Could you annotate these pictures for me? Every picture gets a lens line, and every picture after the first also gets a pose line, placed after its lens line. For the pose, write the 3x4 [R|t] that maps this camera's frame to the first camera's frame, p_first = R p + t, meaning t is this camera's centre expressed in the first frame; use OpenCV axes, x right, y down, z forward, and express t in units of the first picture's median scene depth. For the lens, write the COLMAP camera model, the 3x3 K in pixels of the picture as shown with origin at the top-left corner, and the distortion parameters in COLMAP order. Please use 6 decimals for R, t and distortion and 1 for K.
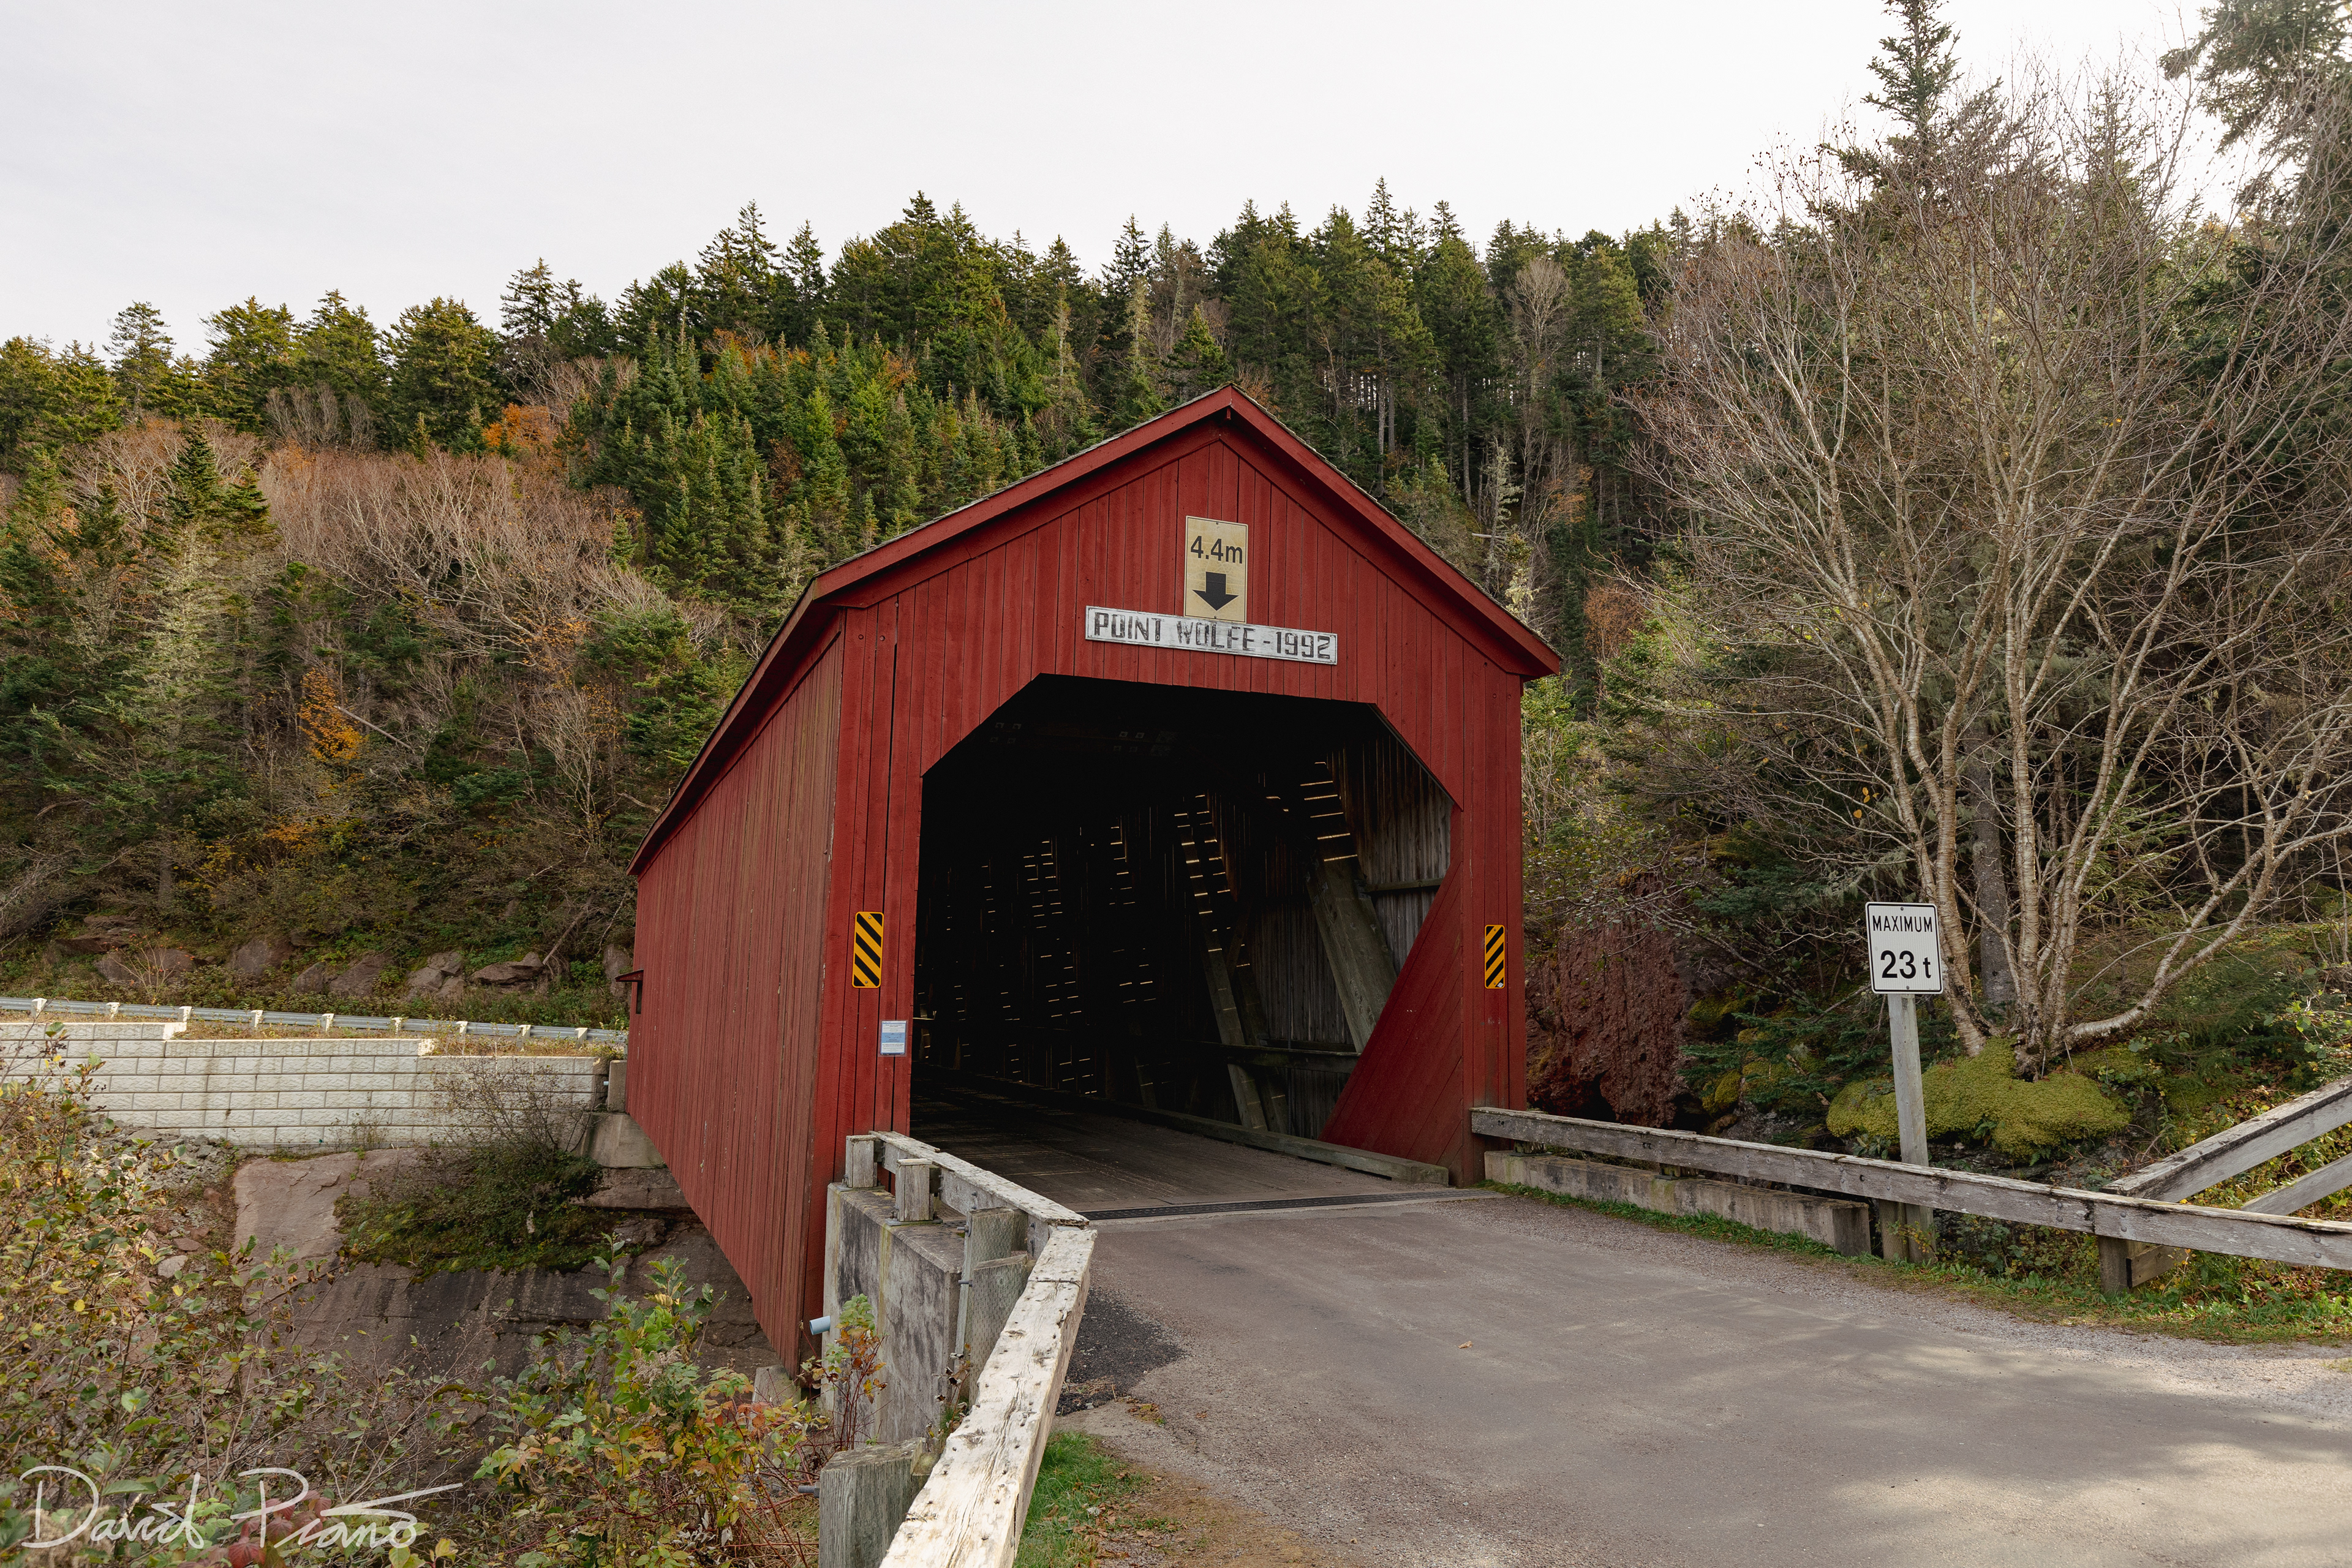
lens RADIAL K [[1507.5, 0, 1175.7], [0, 1507.5, 781.2], [0, 0, 1]] dist [0.006773, -0.006330]
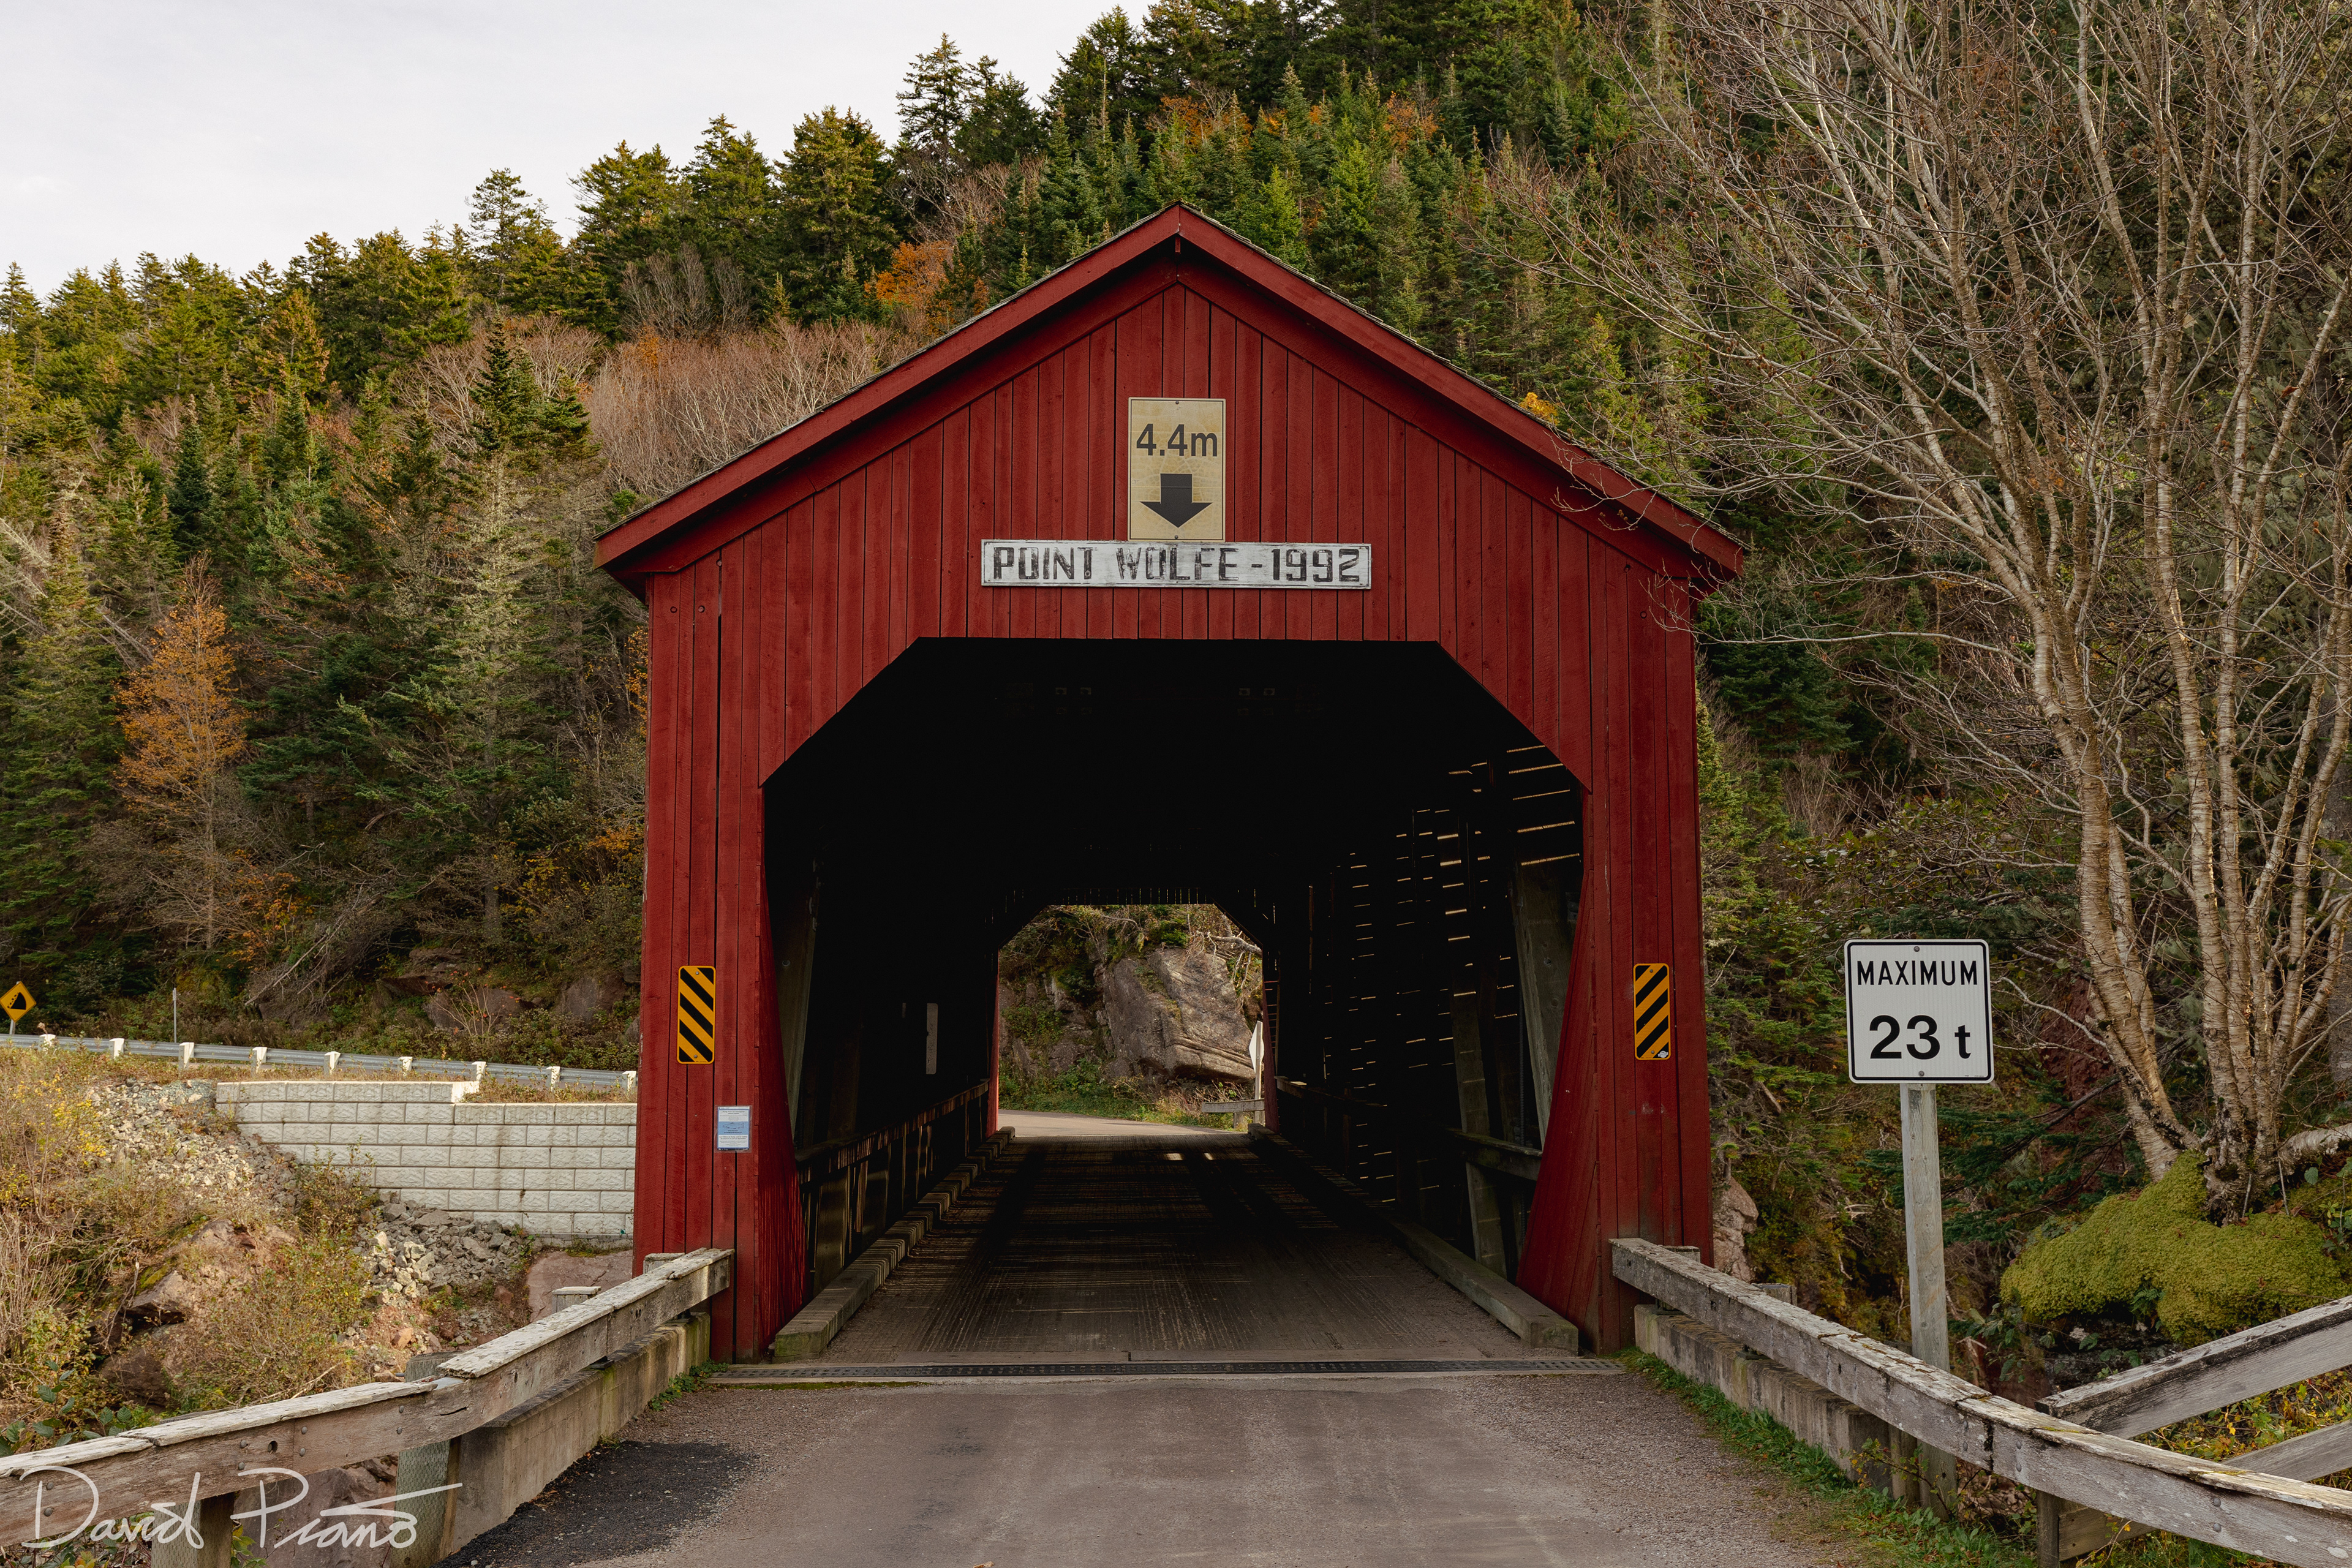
lens RADIAL K [[2273.2, 0, 1175.8], [0, 2273.2, 785.0], [0, 0, 1]] dist [-0.002026, 0.000000]
pose [[0.933688, -0.042062, -0.355610, 0.136534], [0.053211, 0.998349, 0.021624, -0.005496], [0.354113, -0.039112, 0.934384, 0.000682]]
